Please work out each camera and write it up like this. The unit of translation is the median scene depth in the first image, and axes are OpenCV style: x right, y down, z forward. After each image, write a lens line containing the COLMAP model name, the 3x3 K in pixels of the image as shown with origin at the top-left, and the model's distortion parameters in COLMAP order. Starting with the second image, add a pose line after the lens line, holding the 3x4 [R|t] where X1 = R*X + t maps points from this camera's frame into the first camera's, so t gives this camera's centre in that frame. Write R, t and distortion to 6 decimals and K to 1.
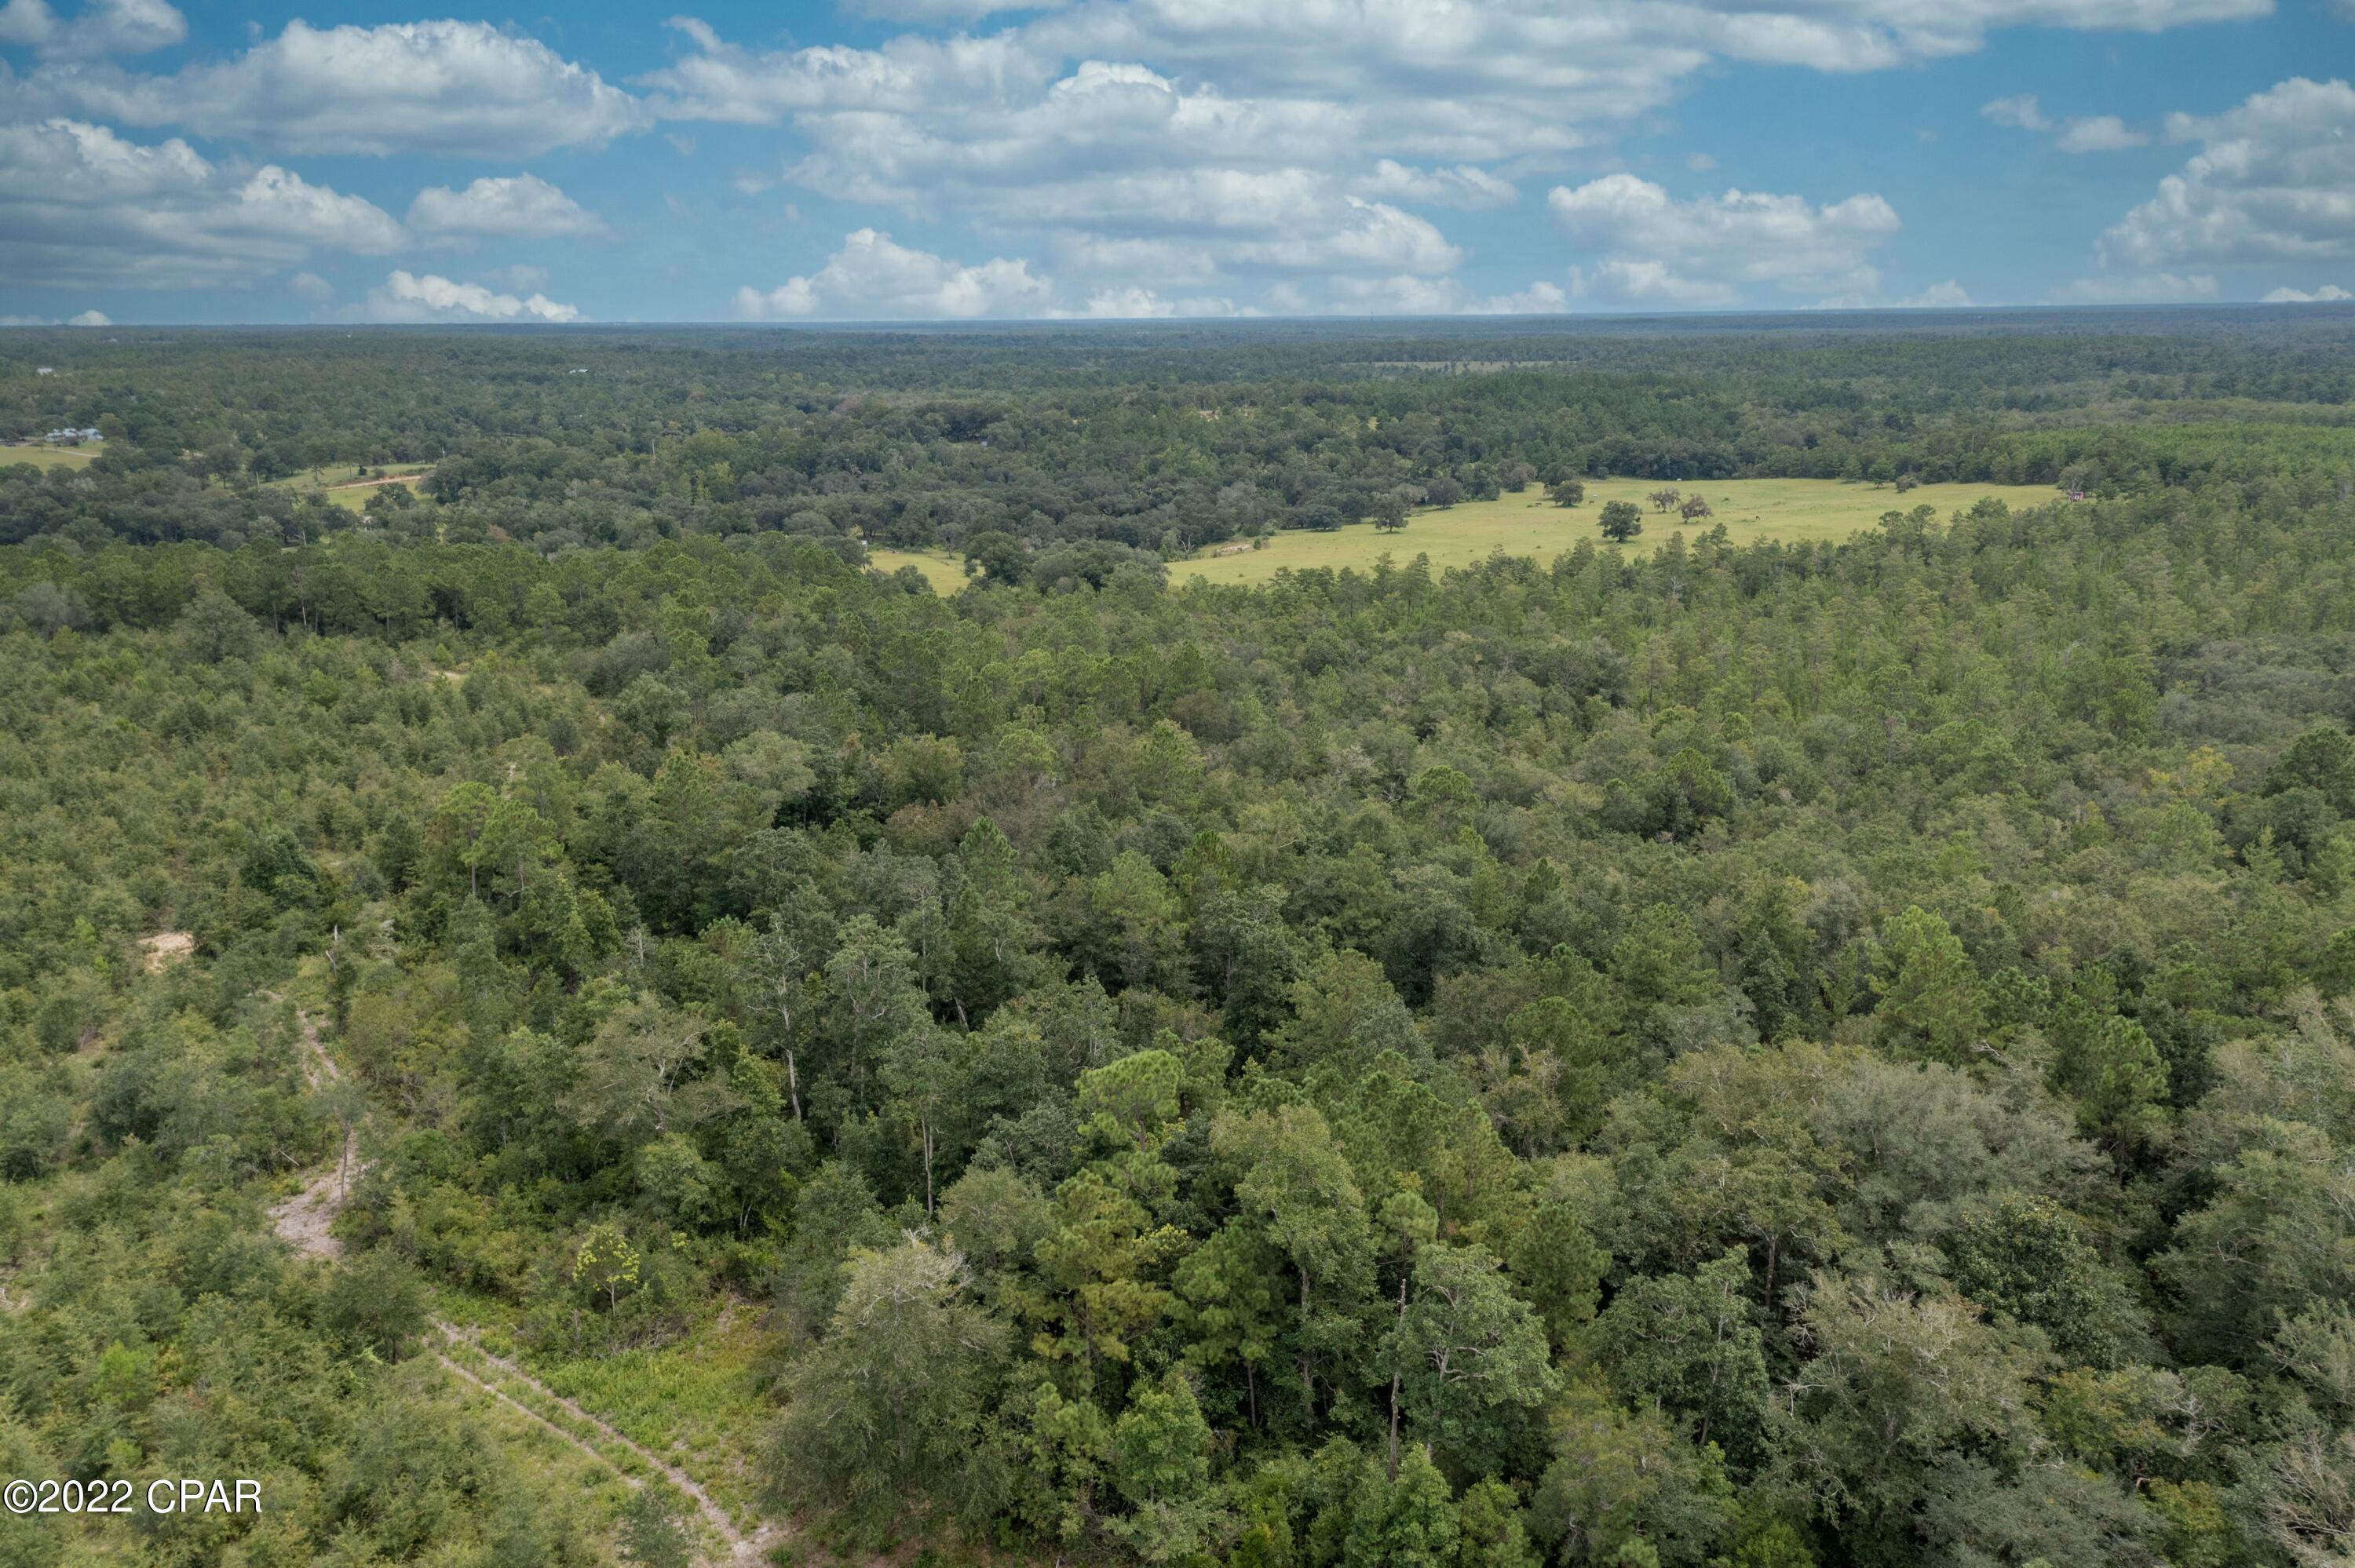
lens RADIAL K [[1874.7, 0, 1177.2], [0, 1874.7, 787.9], [0, 0, 1]] dist [0.022116, 0.003856]
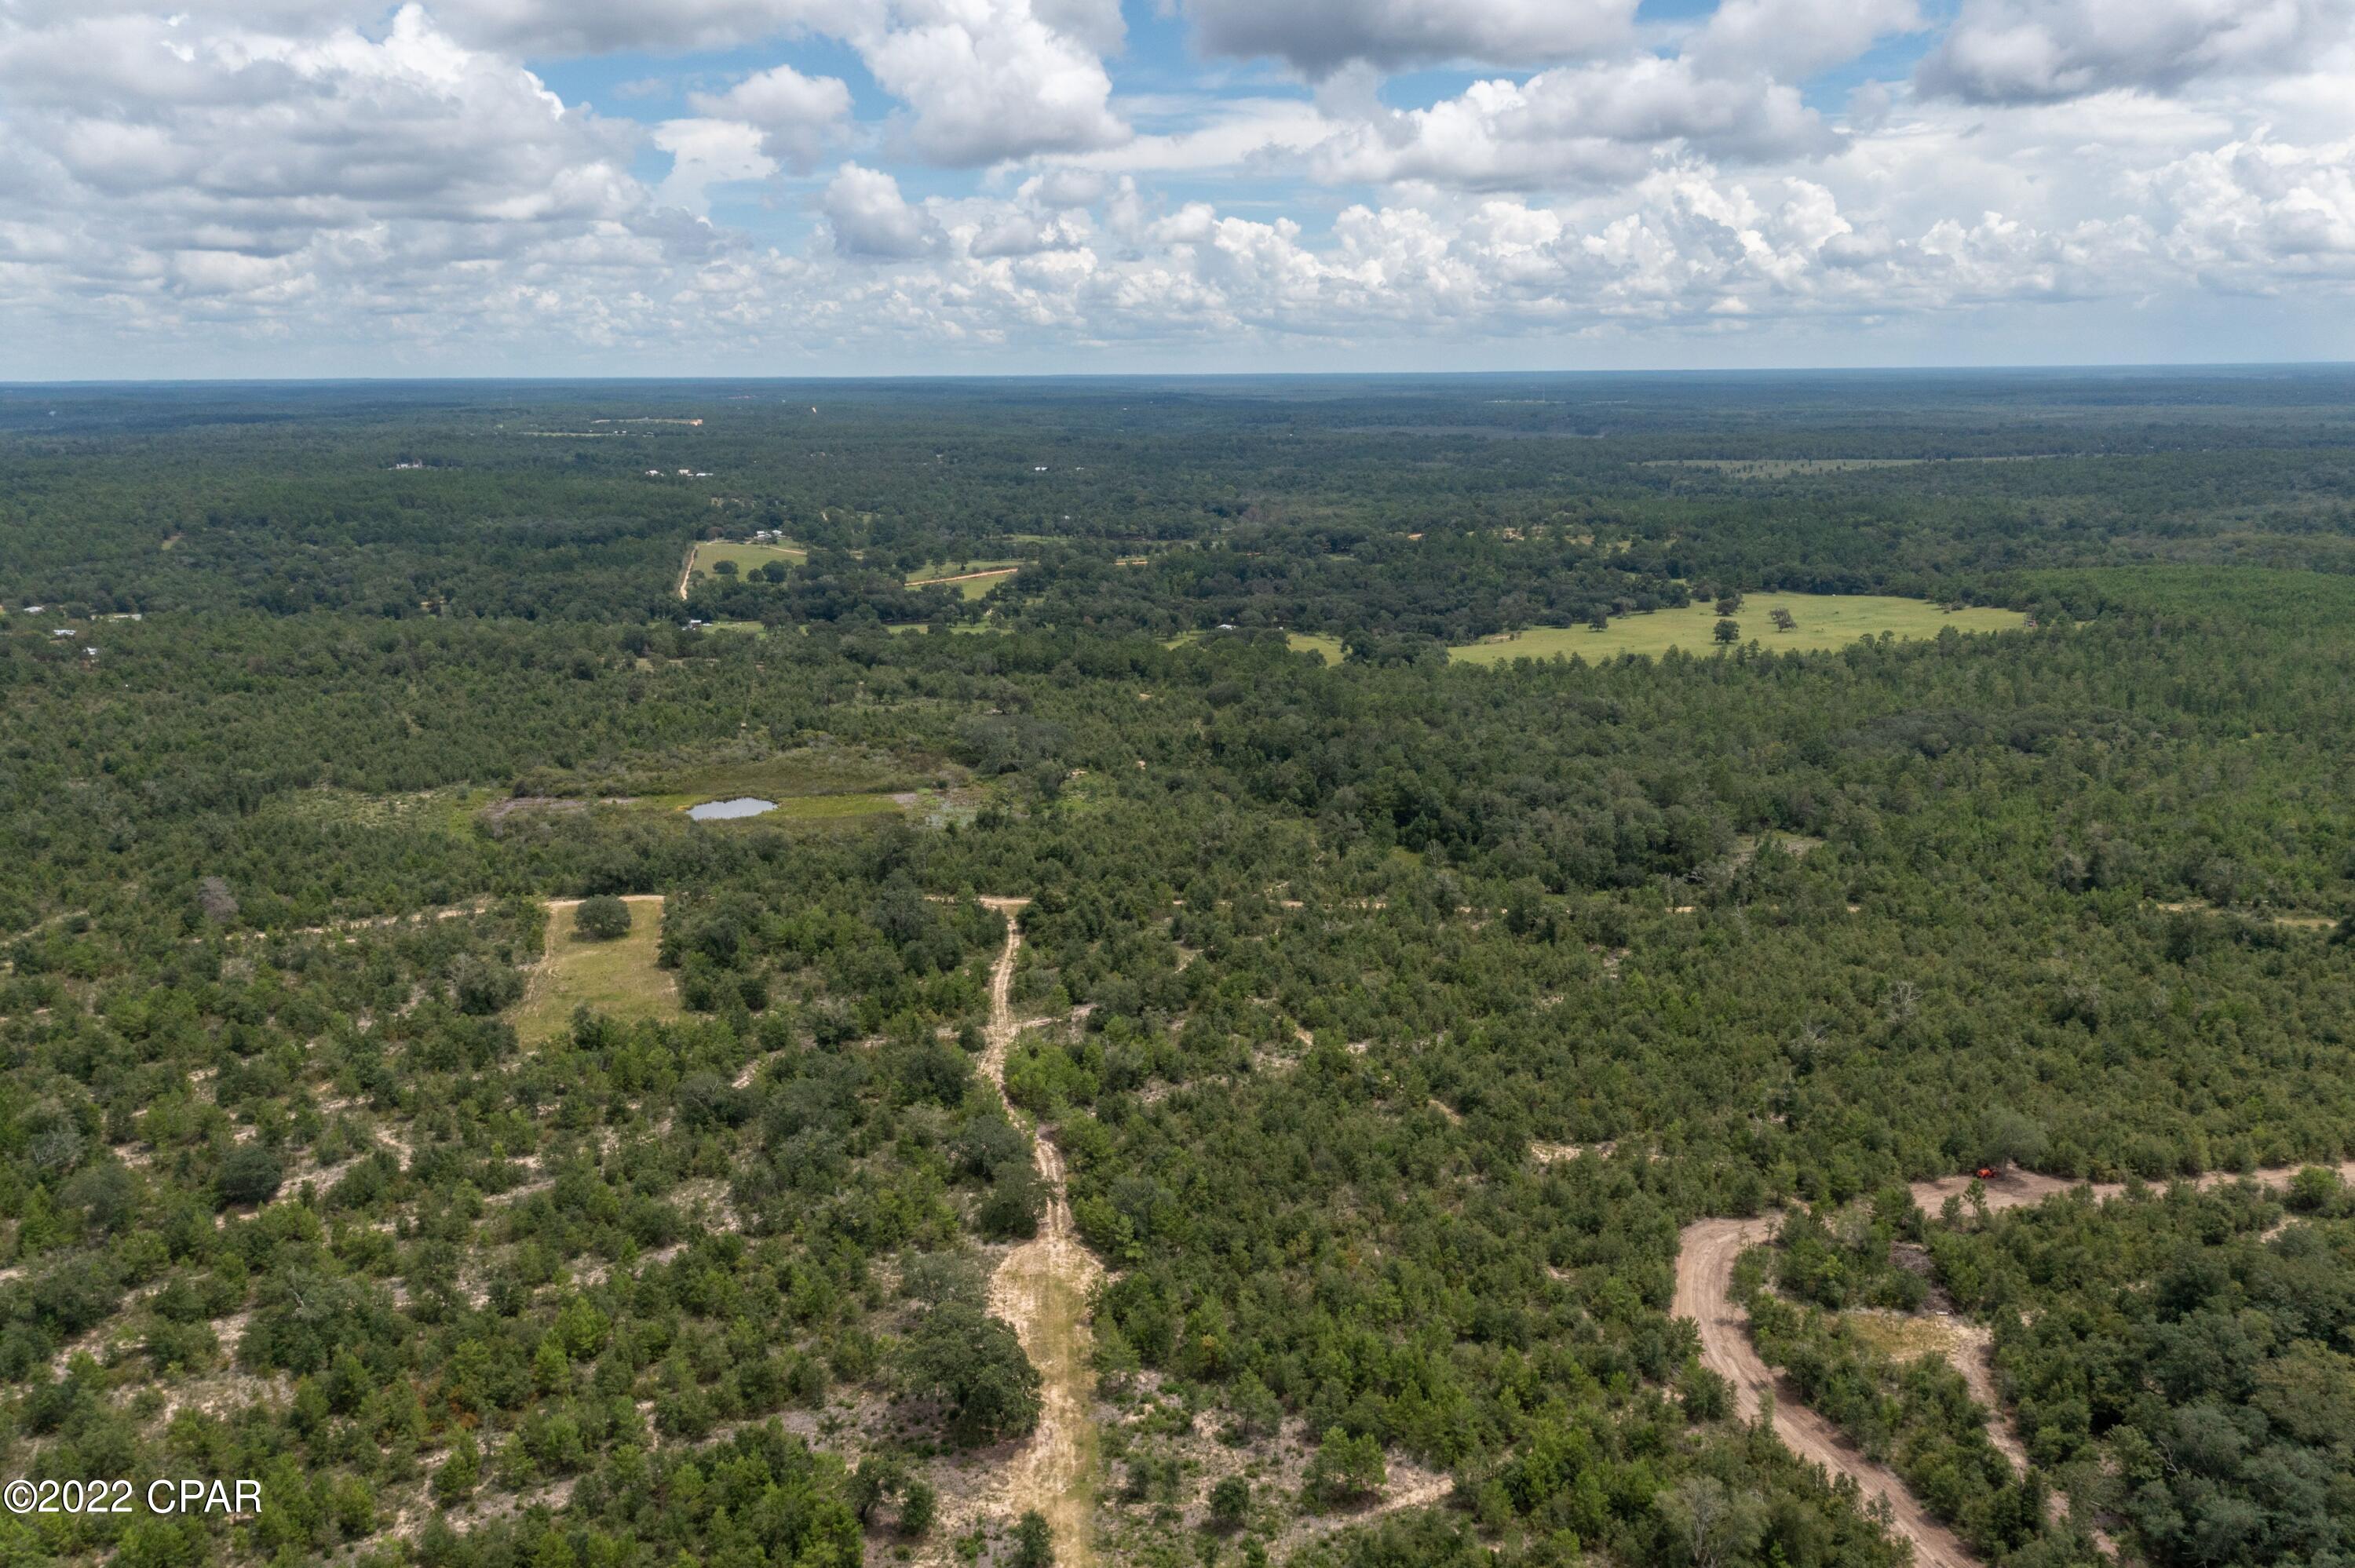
lens RADIAL K [[1874.7, 0, 1174.4], [0, 1874.7, 782.0], [0, 0, 1]] dist [0.022116, 0.003856]
pose [[0.981796, 0.046790, -0.184085, 0.057180], [-0.051597, 0.998439, -0.021404, 0.049735], [0.182796, 0.030512, 0.982677, -0.671318]]
